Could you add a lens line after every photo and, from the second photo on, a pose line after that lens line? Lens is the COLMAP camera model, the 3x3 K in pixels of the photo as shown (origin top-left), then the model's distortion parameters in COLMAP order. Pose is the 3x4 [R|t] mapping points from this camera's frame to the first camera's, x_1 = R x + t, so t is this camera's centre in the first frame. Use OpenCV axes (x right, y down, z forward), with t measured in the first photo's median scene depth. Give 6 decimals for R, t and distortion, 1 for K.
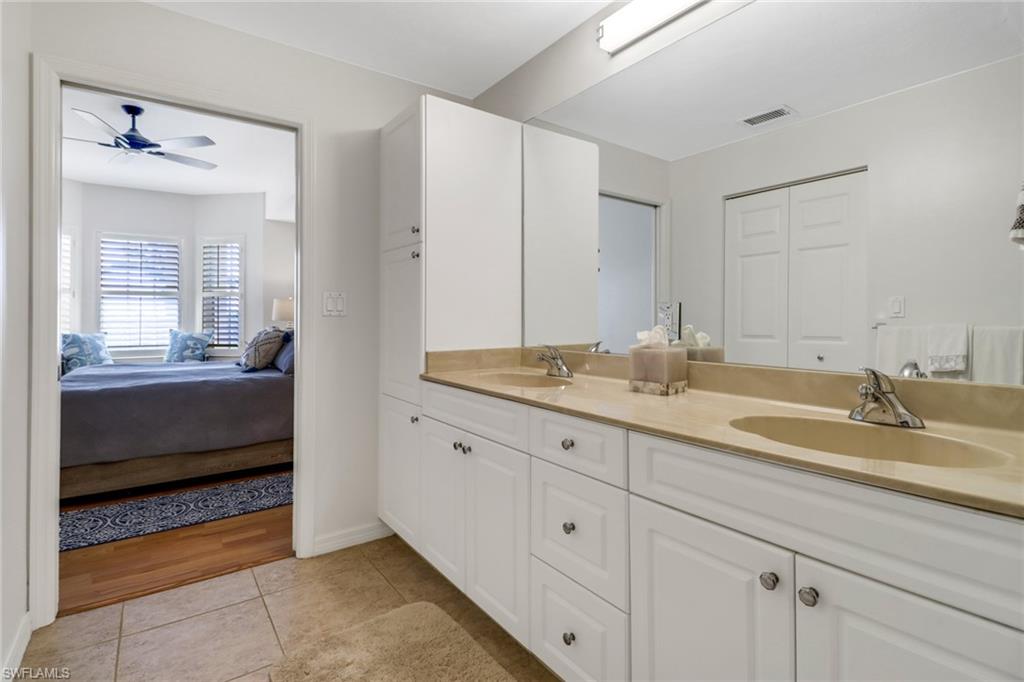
lens RADIAL K [[491.2, 0, 508.9], [0, 491.2, 311.4], [0, 0, 1]] dist [-0.000402, -0.000135]
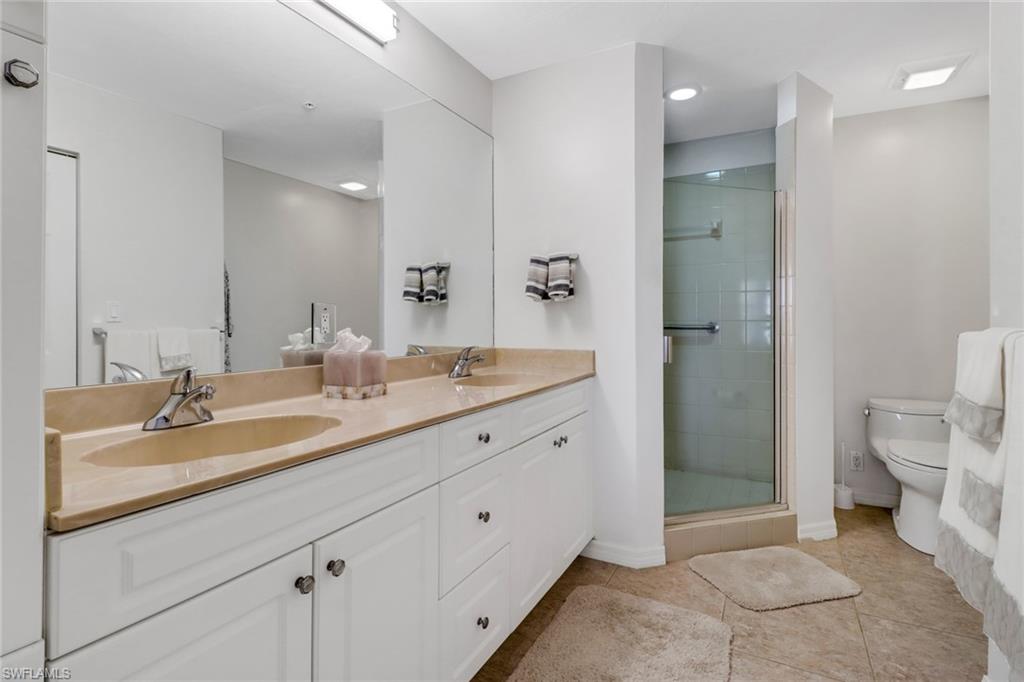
lens RADIAL K [[491.2, 0, 508.9], [0, 491.2, 311.4], [0, 0, 1]] dist [-0.000402, -0.000135]
pose [[-0.430584, 0.022820, 0.902262, -0.719568], [-0.005289, 0.999599, -0.027806, 0.022499], [-0.902535, -0.016745, -0.430291, 1.173541]]
